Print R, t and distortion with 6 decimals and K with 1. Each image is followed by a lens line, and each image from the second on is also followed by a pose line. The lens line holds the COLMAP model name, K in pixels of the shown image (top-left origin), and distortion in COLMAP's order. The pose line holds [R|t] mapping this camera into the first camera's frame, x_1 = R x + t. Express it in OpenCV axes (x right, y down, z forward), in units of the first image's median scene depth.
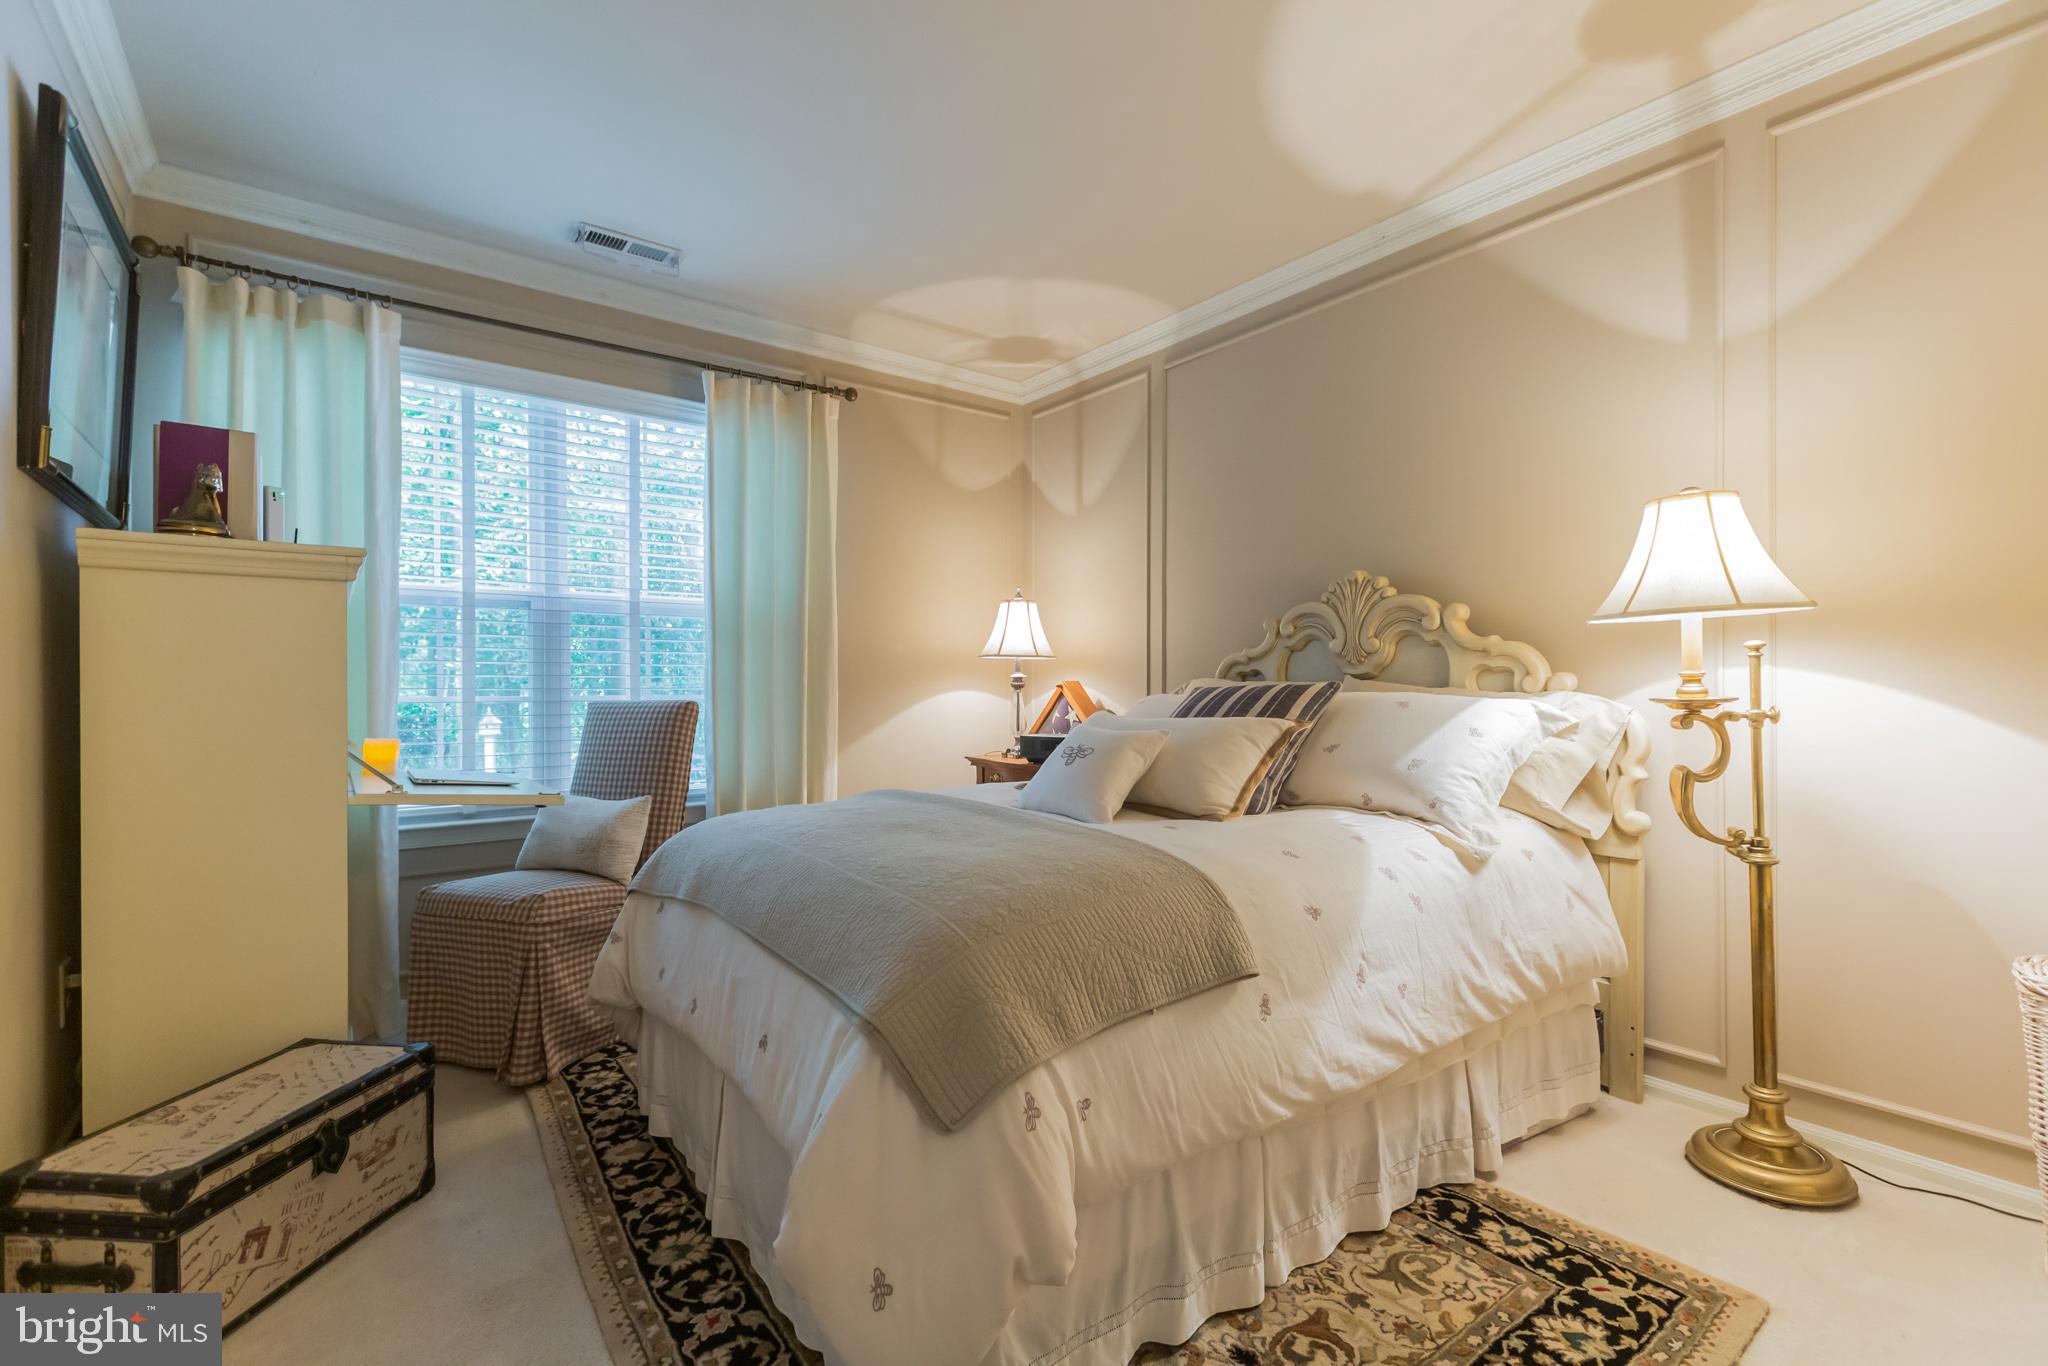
lens RADIAL K [[939.9, 0, 1014.6], [0, 939.9, 677.0], [0, 0, 1]] dist [0.022471, 0.000479]
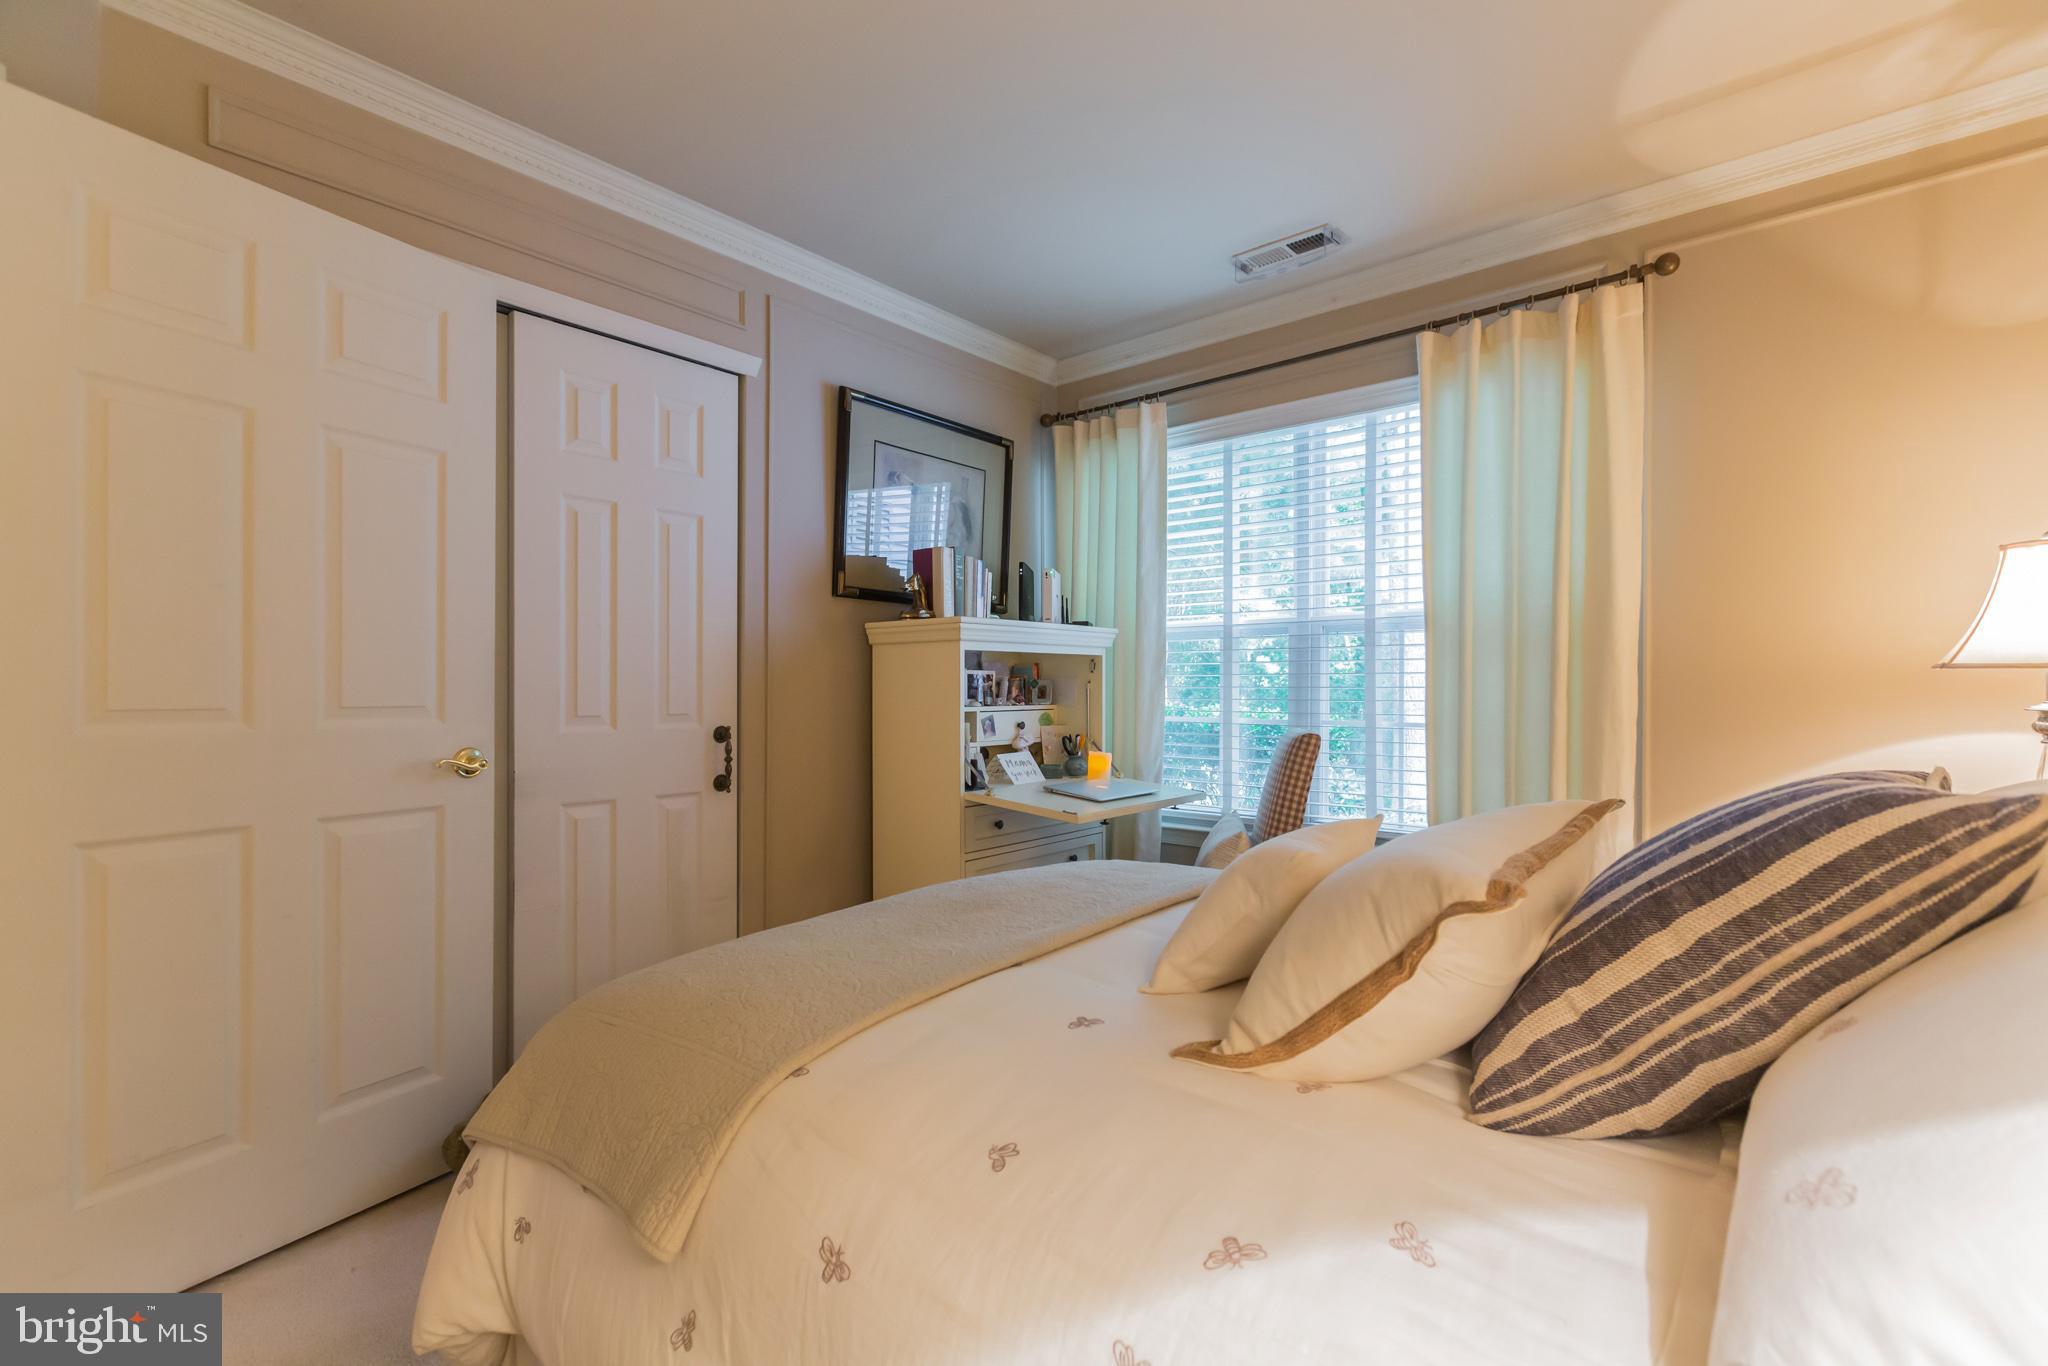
lens RADIAL K [[909.9, 0, 1024.0], [0, 909.9, 683.0], [0, 0, 1]] dist [0.001687, 0.000092]
pose [[0.200645, -0.002705, -0.979660, 0.389242], [0.008759, 0.999961, -0.000967, -0.019665], [0.979625, -0.008386, 0.200661, 0.499424]]
